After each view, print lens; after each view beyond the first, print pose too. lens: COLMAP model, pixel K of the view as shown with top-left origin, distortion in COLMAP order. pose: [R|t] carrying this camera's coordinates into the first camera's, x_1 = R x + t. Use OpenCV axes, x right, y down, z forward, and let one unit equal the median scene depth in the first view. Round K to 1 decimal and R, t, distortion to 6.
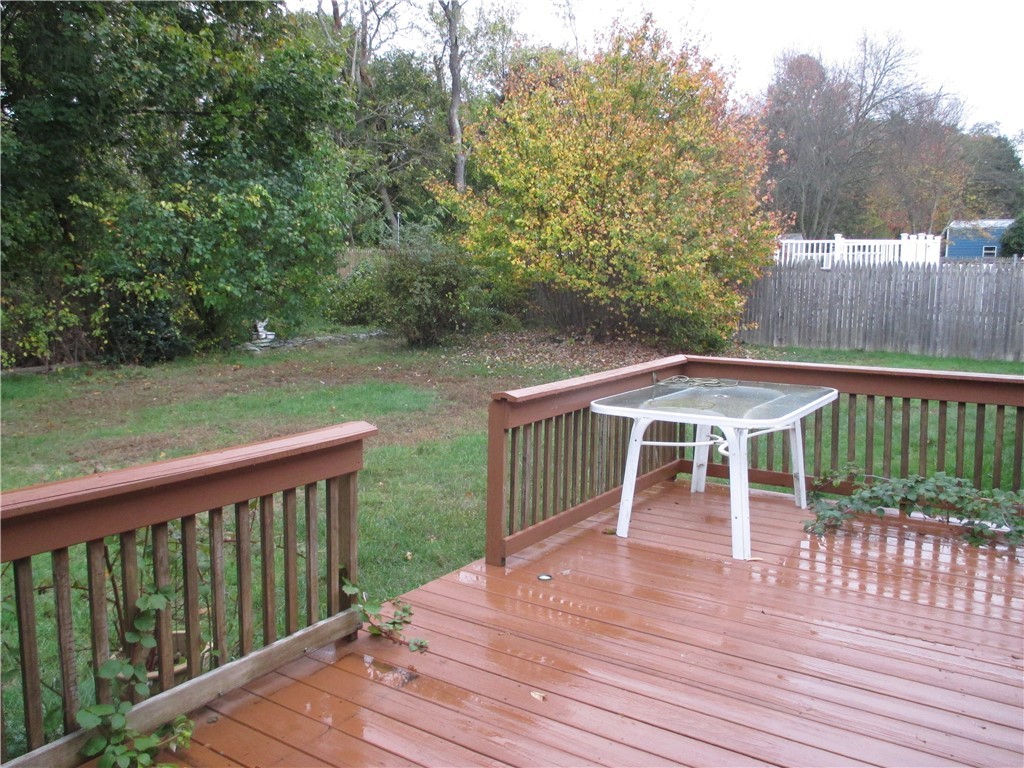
lens RADIAL K [[853.0, 0, 508.7], [0, 853.0, 378.8], [0, 0, 1]] dist [-0.058775, 0.029209]
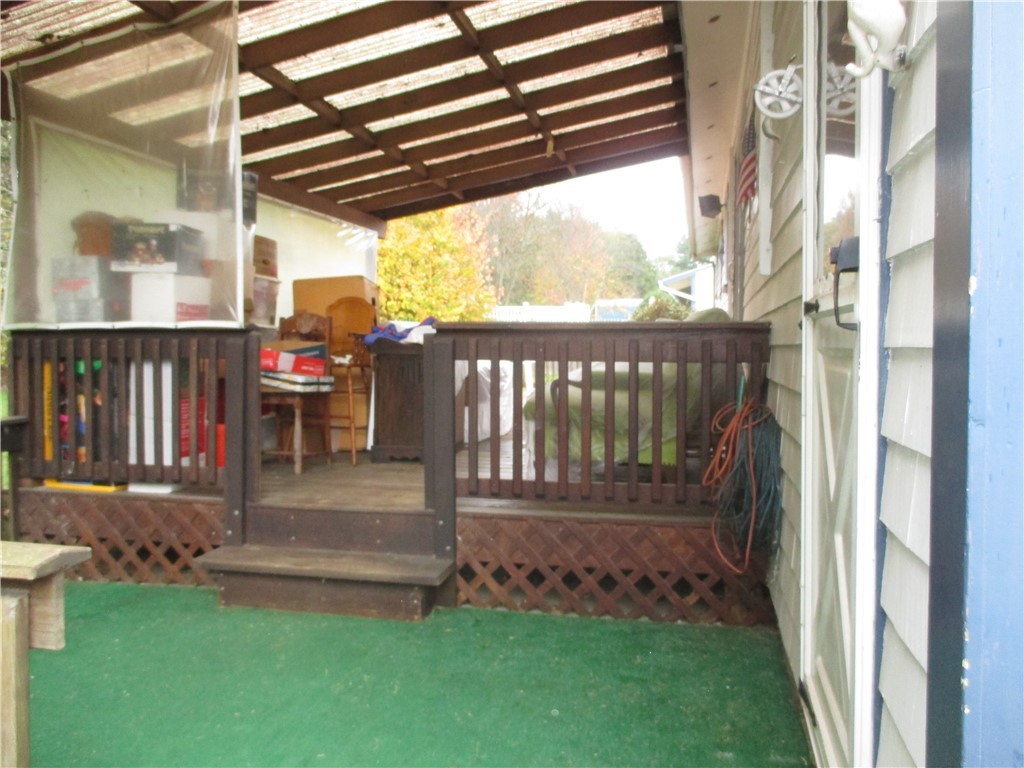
lens RADIAL K [[853.0, 0, 511.8], [0, 853.0, 383.2], [0, 0, 1]] dist [-0.058775, 0.029209]
pose [[0.930211, -0.014403, 0.366743, -0.072046], [0.045114, 0.996139, -0.075309, 0.031567], [-0.364242, 0.086599, 0.927269, -0.144436]]
